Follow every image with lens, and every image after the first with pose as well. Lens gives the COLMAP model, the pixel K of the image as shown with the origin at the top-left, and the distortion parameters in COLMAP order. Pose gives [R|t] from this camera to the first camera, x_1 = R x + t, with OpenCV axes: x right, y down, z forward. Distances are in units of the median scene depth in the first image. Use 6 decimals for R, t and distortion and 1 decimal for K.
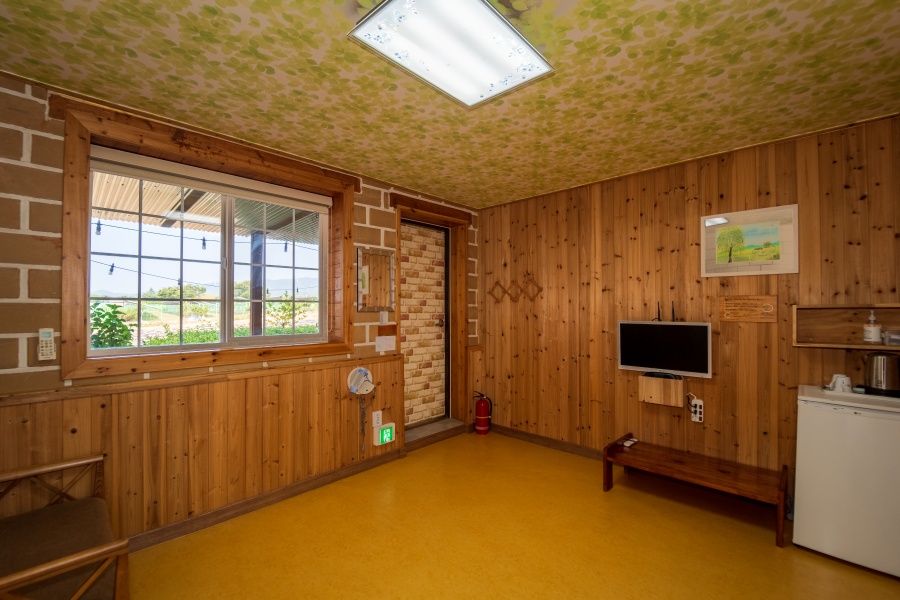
lens RADIAL K [[374.2, 0, 457.7], [0, 374.2, 302.8], [0, 0, 1]] dist [-0.021885, -0.000204]
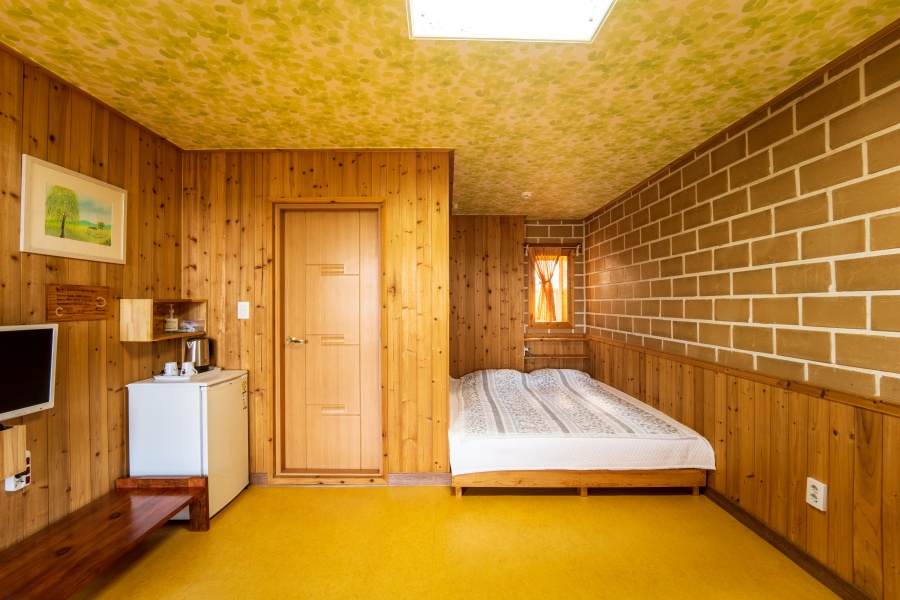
lens RADIAL K [[374.2, 0, 457.7], [0, 374.2, 302.8], [0, 0, 1]] dist [-0.021885, -0.000204]
pose [[-0.704606, 0.006831, 0.709566, -0.312636], [-0.005885, 0.999863, -0.015469, 0.023946], [-0.709575, -0.015075, -0.704469, 1.009934]]
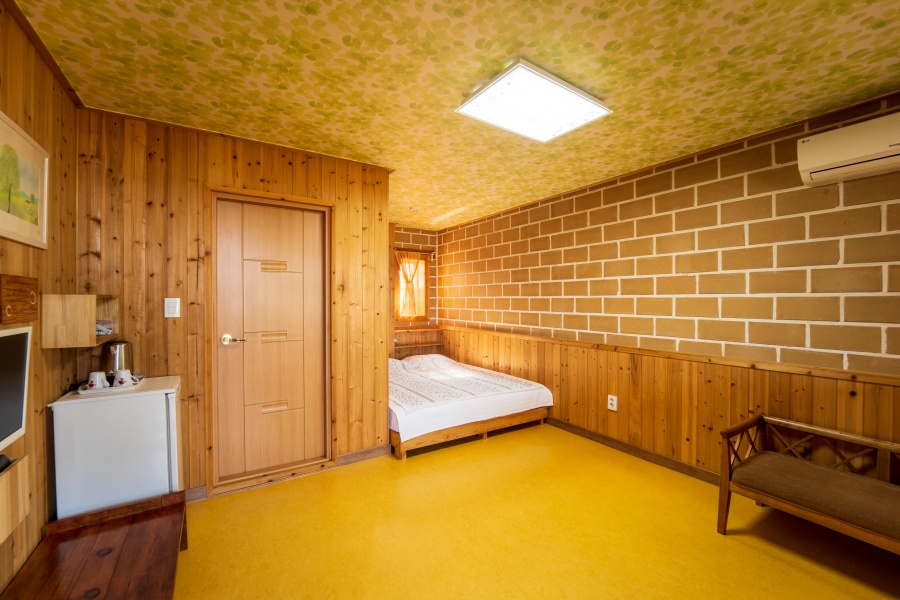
lens RADIAL K [[374.2, 0, 457.7], [0, 374.2, 302.8], [0, 0, 1]] dist [-0.021885, -0.000204]
pose [[-0.979768, 0.000368, 0.200136, -0.010146], [-0.001054, 0.999975, -0.006998, 0.025949], [-0.200133, -0.007067, -0.979743, 1.467927]]
